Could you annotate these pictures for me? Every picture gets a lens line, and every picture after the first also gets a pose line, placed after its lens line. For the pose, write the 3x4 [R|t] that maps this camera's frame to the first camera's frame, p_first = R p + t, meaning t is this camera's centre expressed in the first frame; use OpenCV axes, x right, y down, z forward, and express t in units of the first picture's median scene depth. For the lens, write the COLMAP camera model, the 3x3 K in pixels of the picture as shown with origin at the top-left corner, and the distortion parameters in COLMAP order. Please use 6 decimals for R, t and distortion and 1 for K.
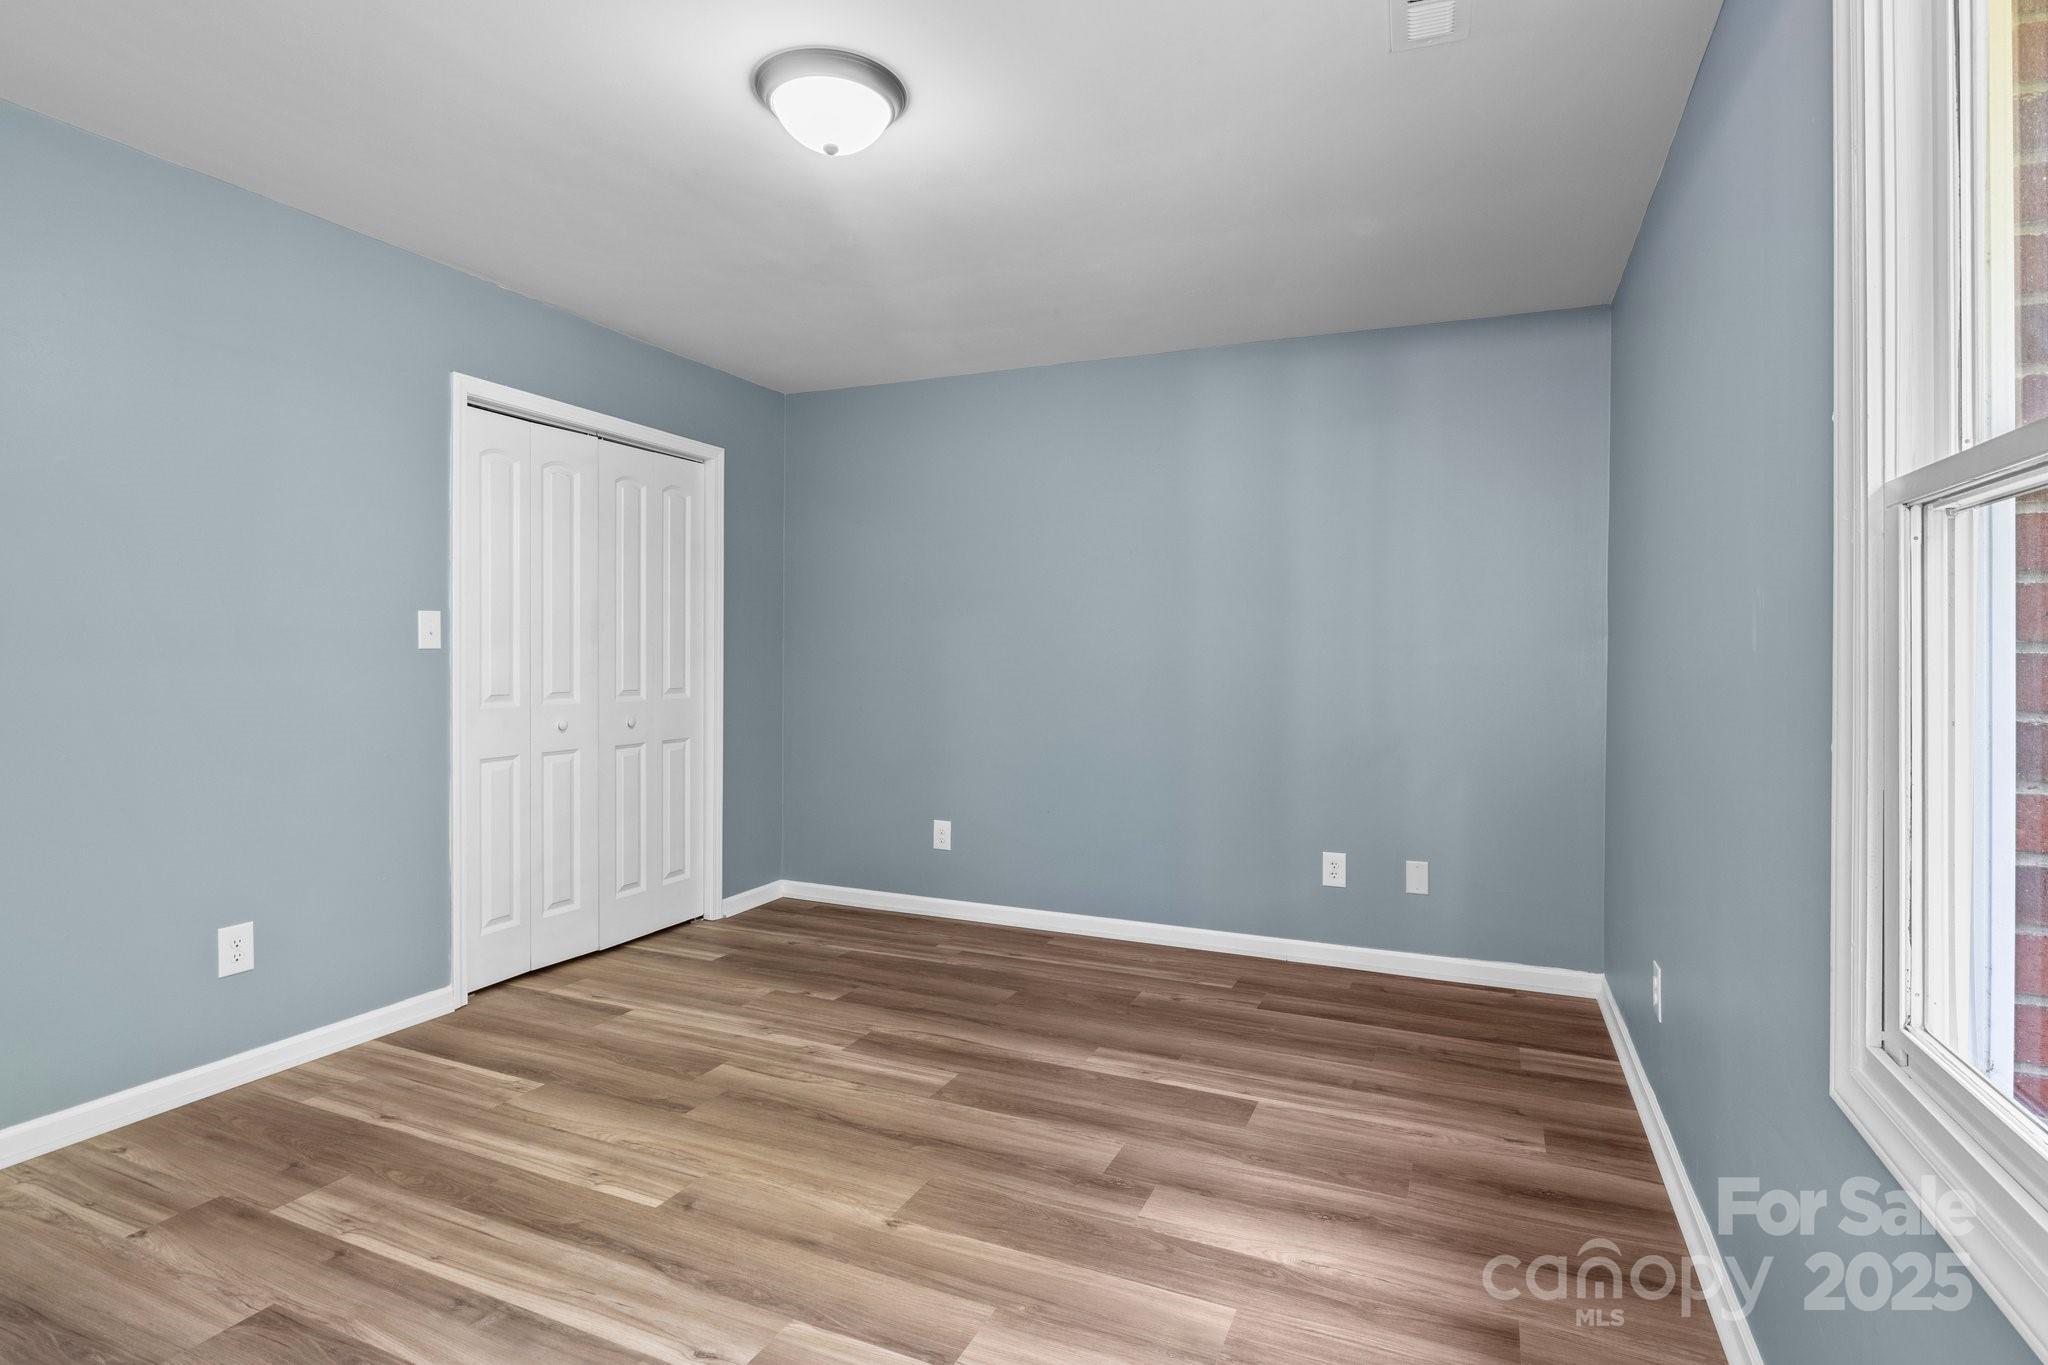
lens RADIAL K [[1026.1, 0, 1029.3], [0, 1026.1, 656.7], [0, 0, 1]] dist [-0.008677, 0.000735]
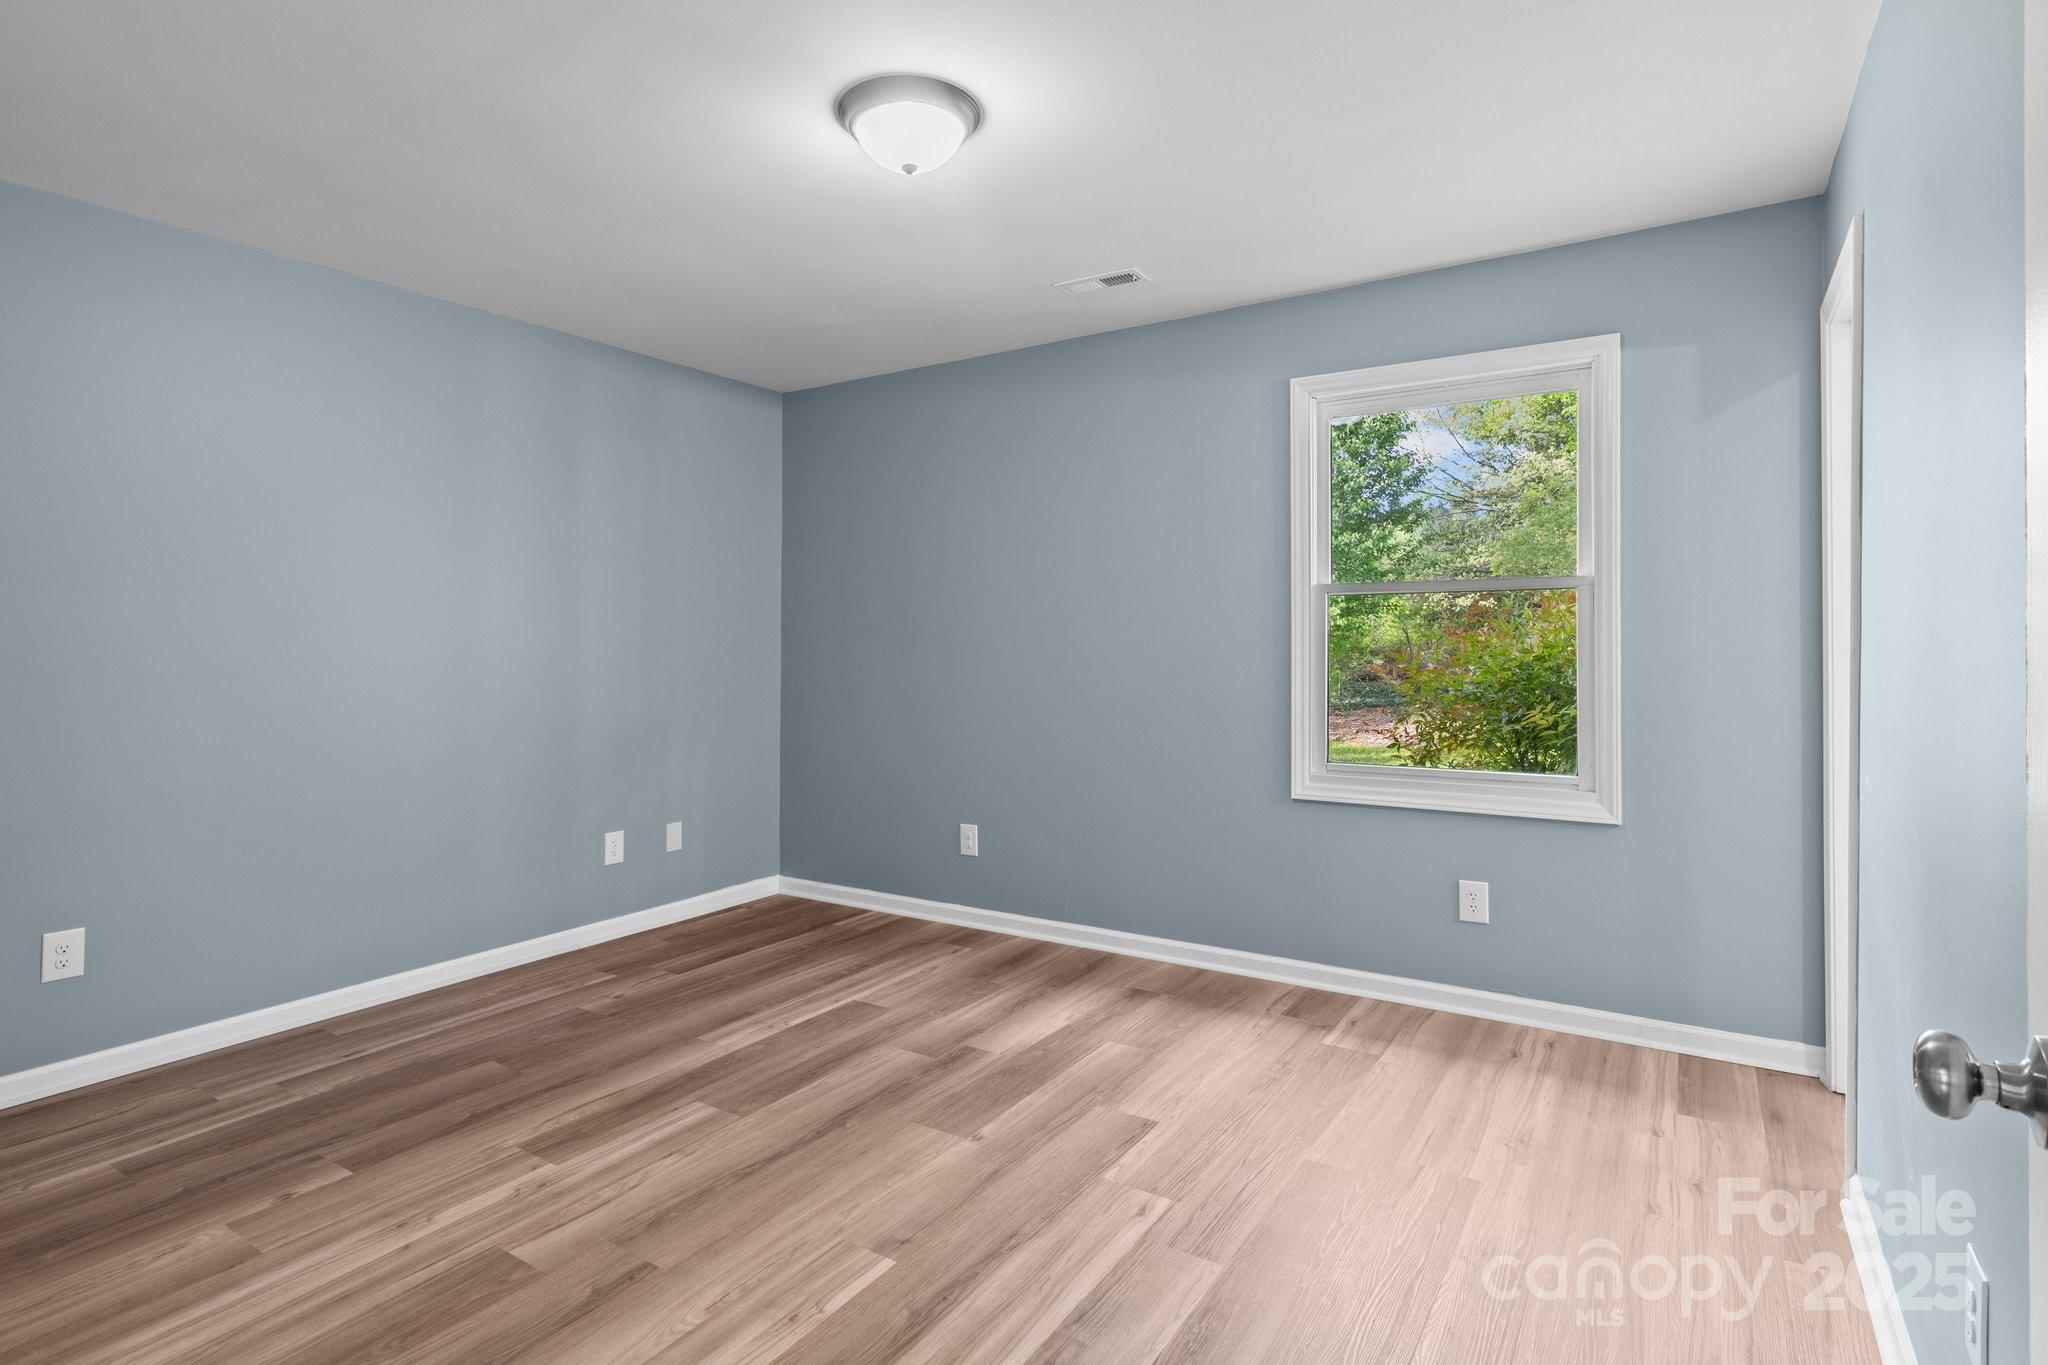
lens RADIAL K [[1026.1, 0, 1029.3], [0, 1026.1, 656.7], [0, 0, 1]] dist [-0.008677, 0.000735]
pose [[0.157655, -0.022501, 0.987238, -0.916701], [0.010550, 0.999722, 0.021101, -0.010463], [-0.987438, 0.007089, 0.157848, 0.551009]]
